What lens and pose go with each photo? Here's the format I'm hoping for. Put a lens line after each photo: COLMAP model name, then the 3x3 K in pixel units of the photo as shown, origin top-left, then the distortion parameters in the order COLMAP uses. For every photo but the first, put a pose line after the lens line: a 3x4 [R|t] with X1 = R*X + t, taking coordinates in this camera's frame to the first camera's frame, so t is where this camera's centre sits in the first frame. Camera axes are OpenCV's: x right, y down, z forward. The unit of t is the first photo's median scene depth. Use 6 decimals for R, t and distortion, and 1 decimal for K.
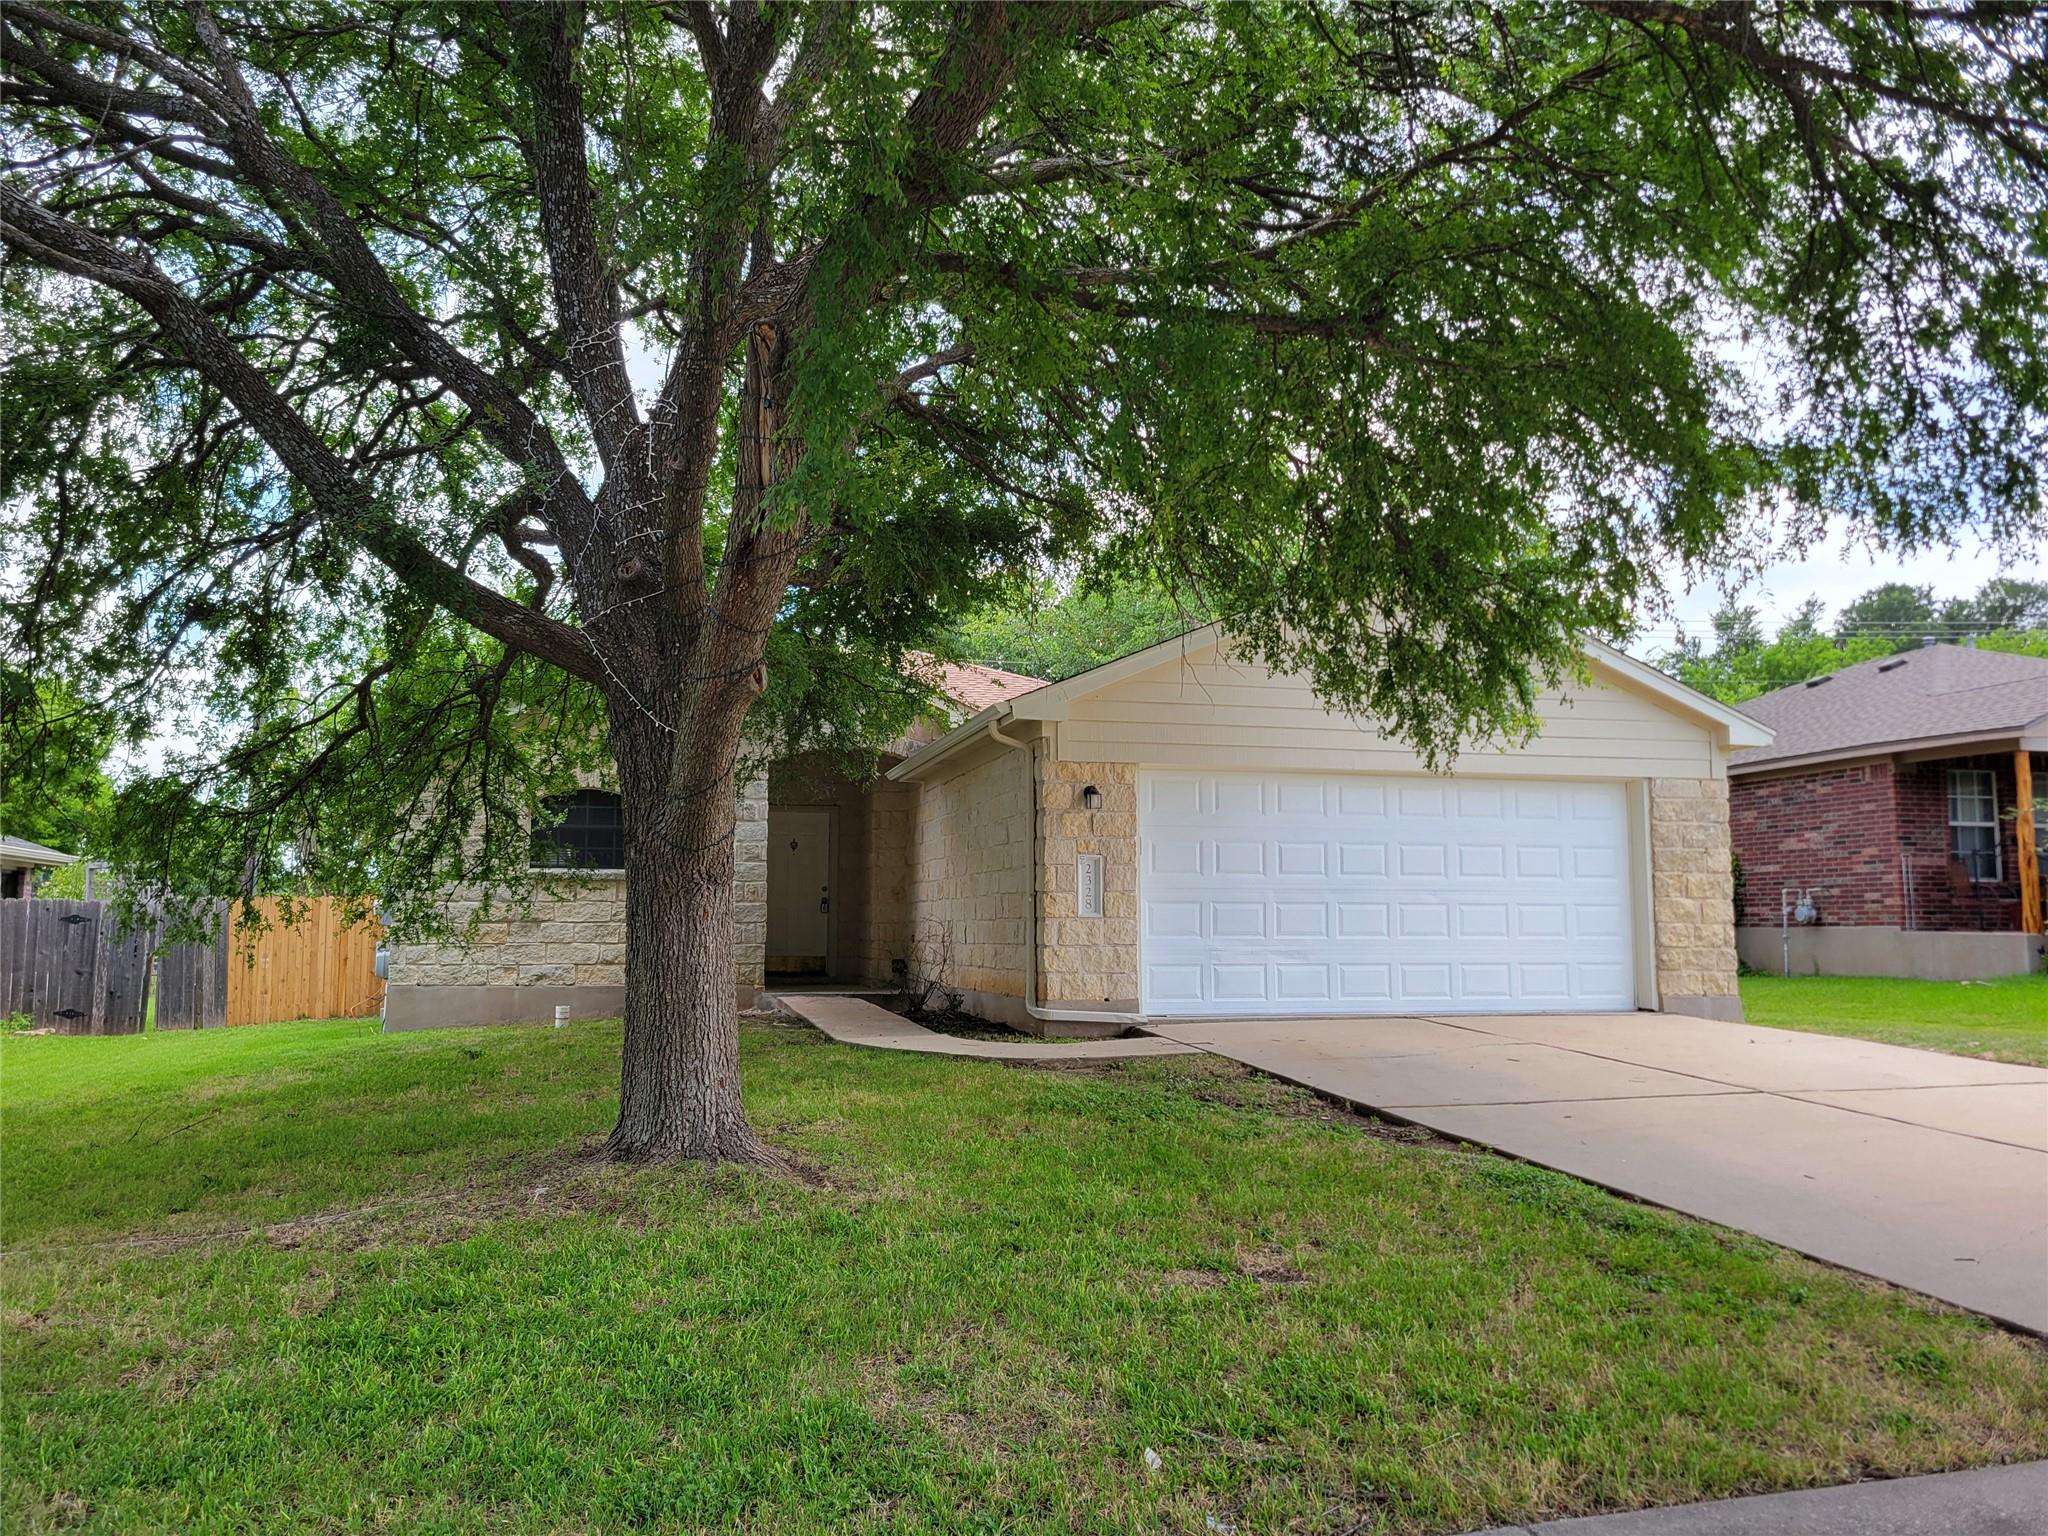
lens RADIAL K [[1519.2, 0, 1019.3], [0, 1519.2, 773.9], [0, 0, 1]] dist [0.059743, -0.030051]
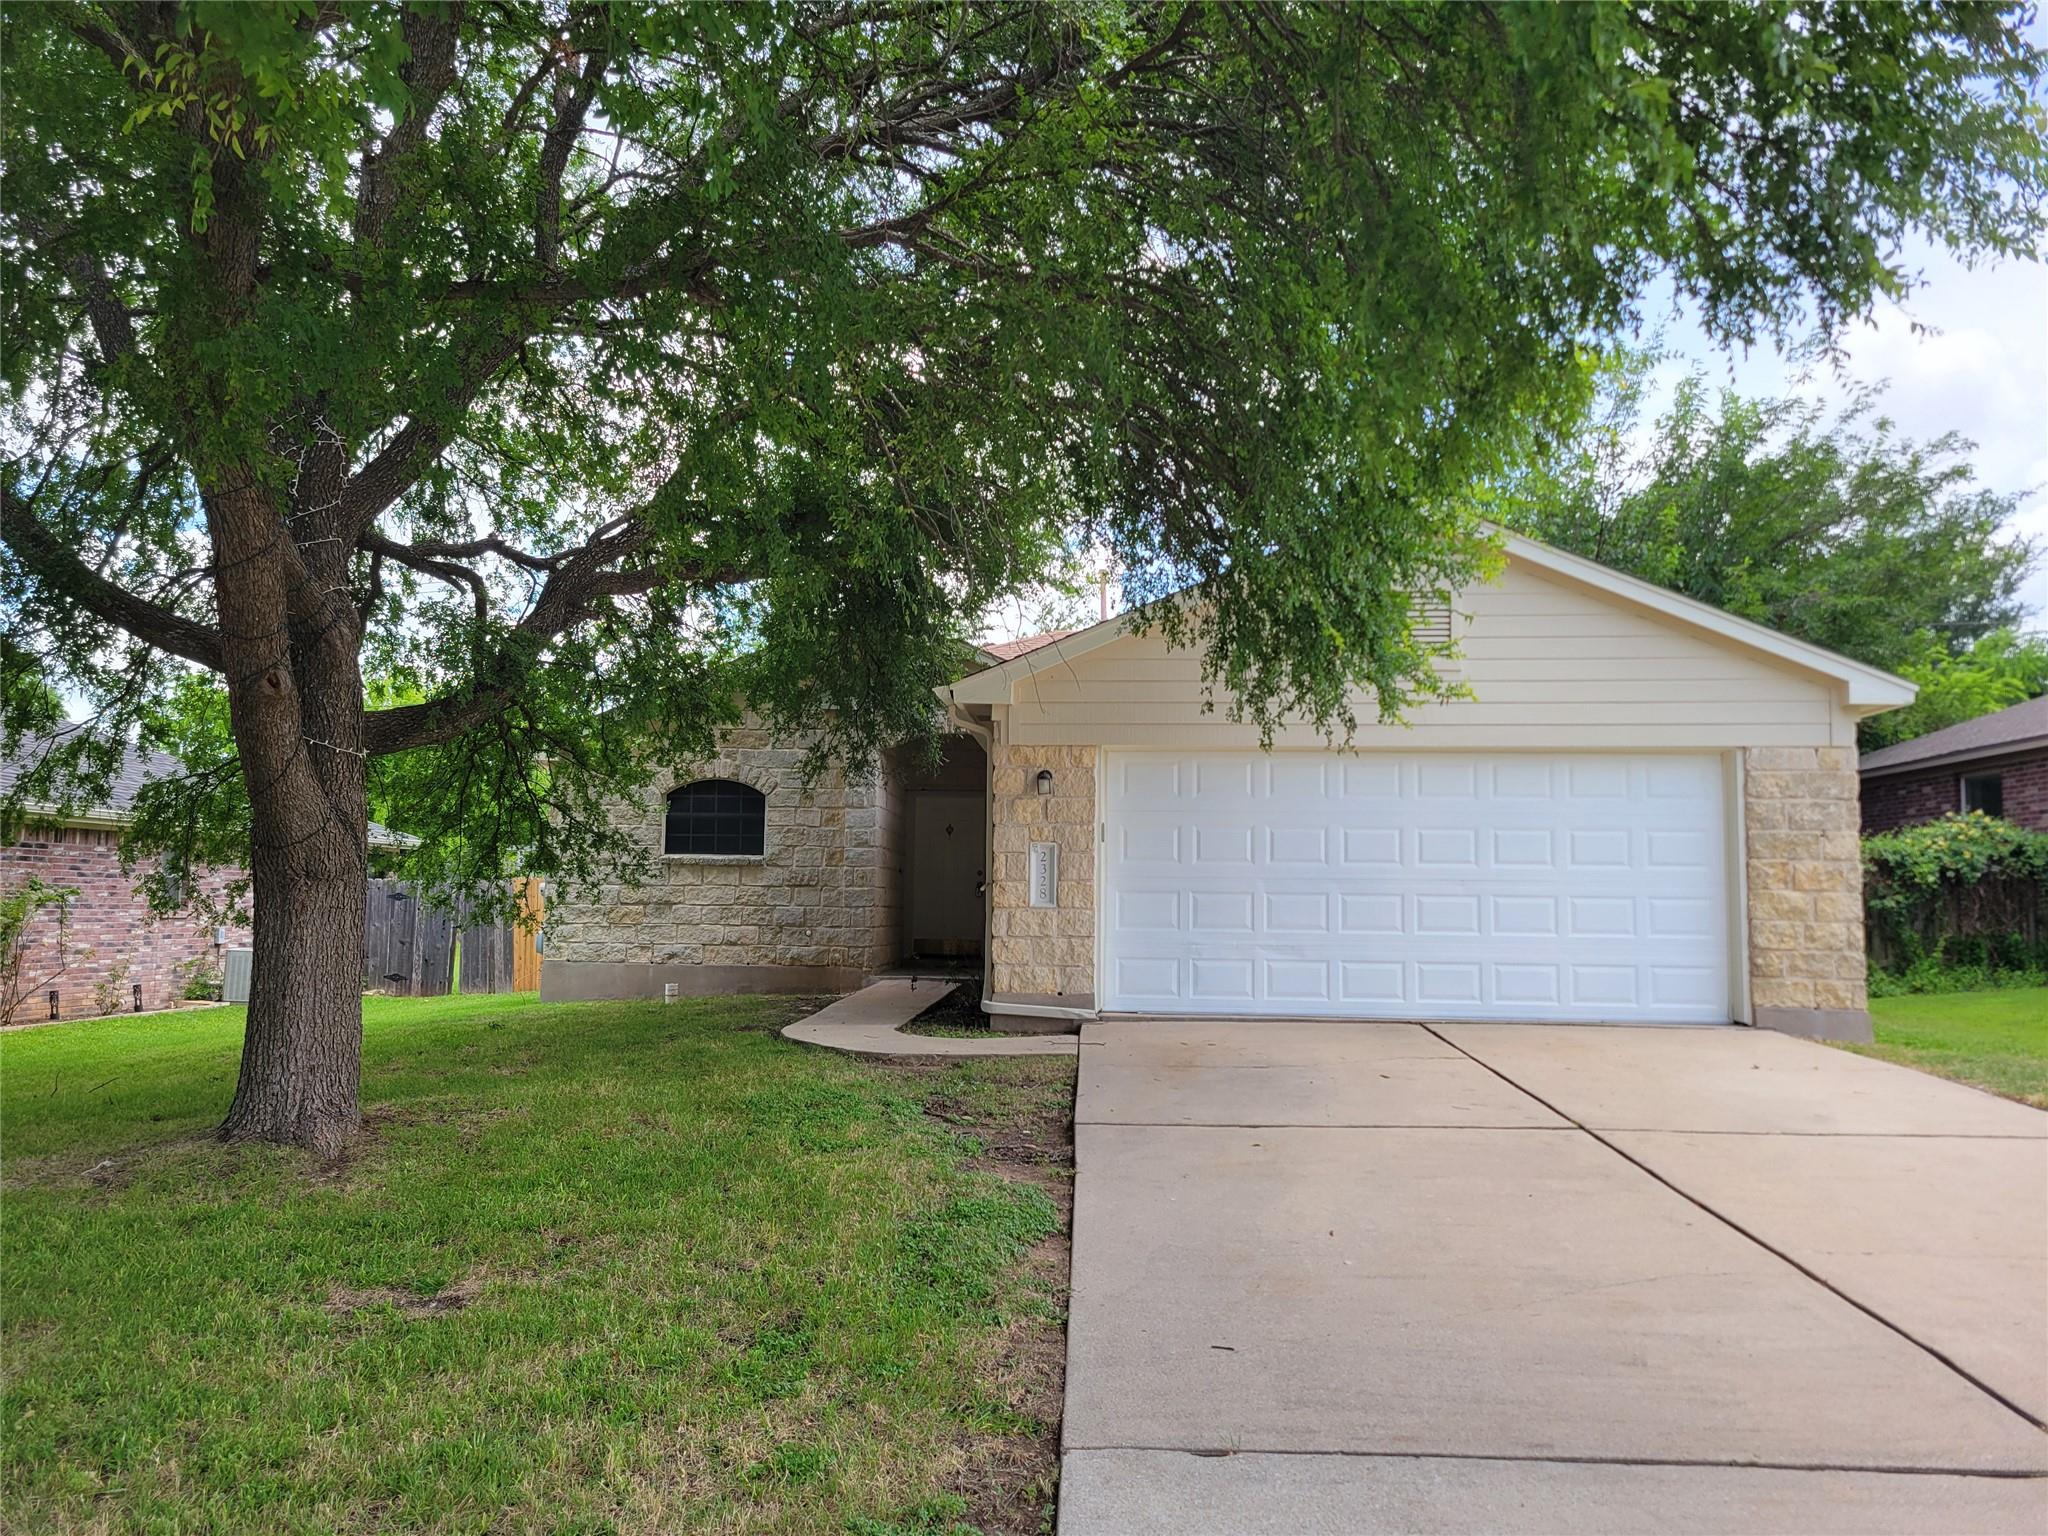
lens RADIAL K [[1519.2, 0, 1025.6], [0, 1519.2, 770.6], [0, 0, 1]] dist [0.059743, -0.030051]
pose [[0.947763, -0.018567, -0.318433, 0.311158], [0.022198, 0.999723, 0.007780, 0.000130], [0.318201, -0.014442, 0.947913, 0.079934]]
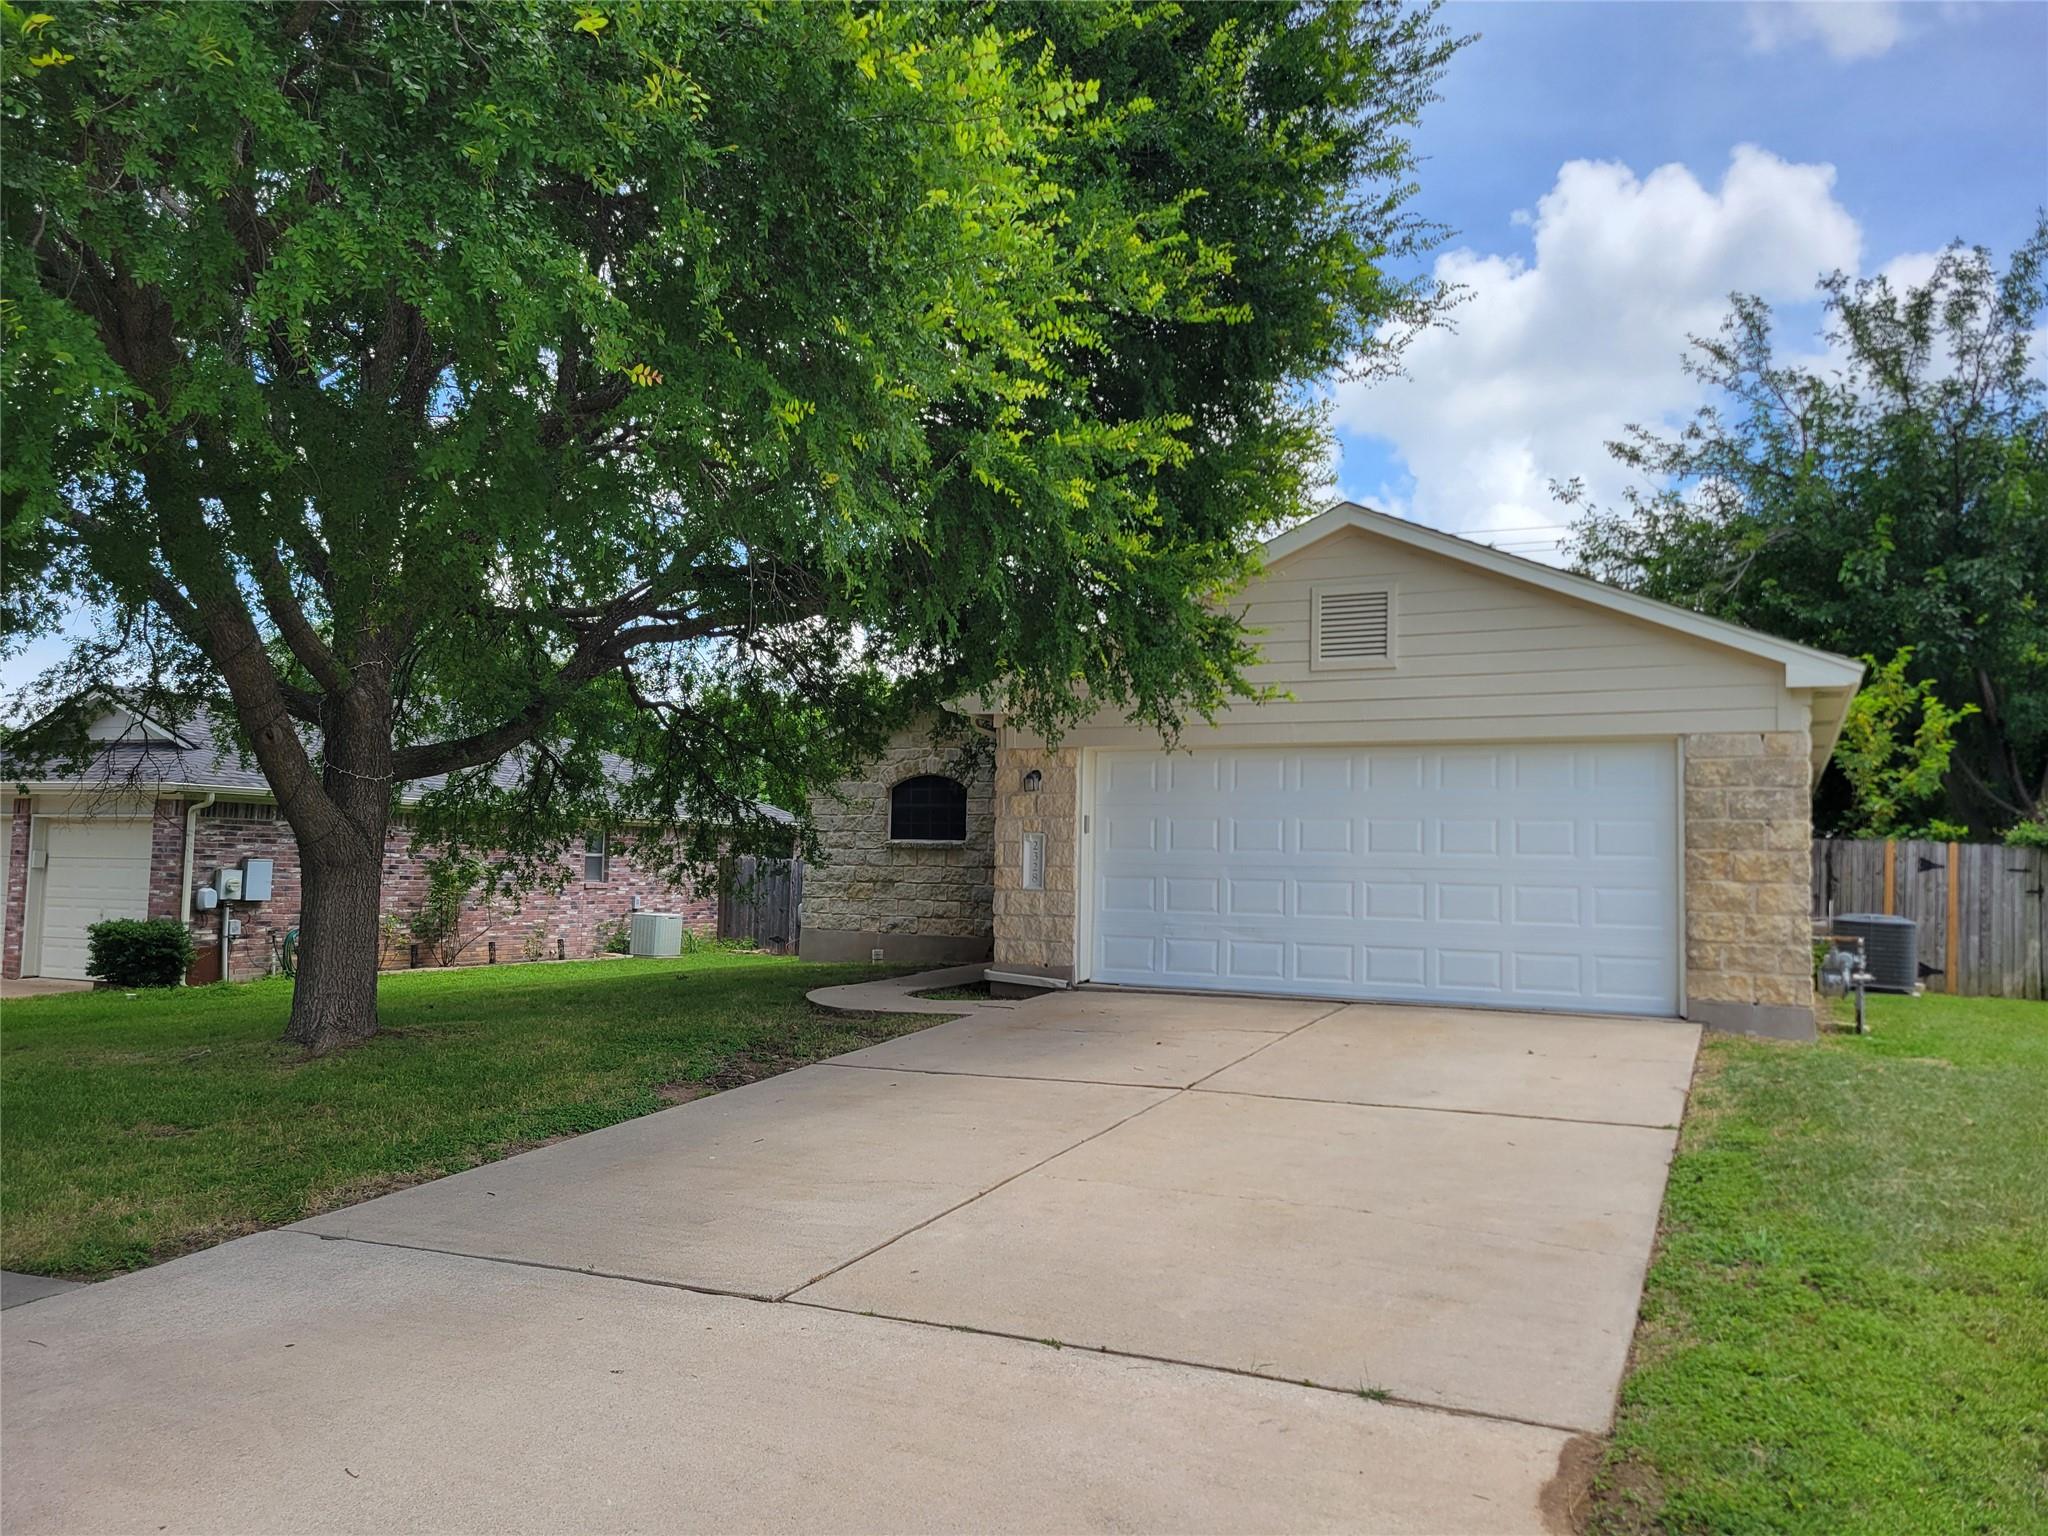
lens RADIAL K [[1519.2, 0, 1022.5], [0, 1519.2, 764.1], [0, 0, 1]] dist [0.059743, -0.030051]
pose [[0.756485, -0.031747, -0.653240, 0.689668], [0.046693, 0.998894, 0.005528, -0.002652], [0.652342, -0.034683, 0.757131, 0.150782]]
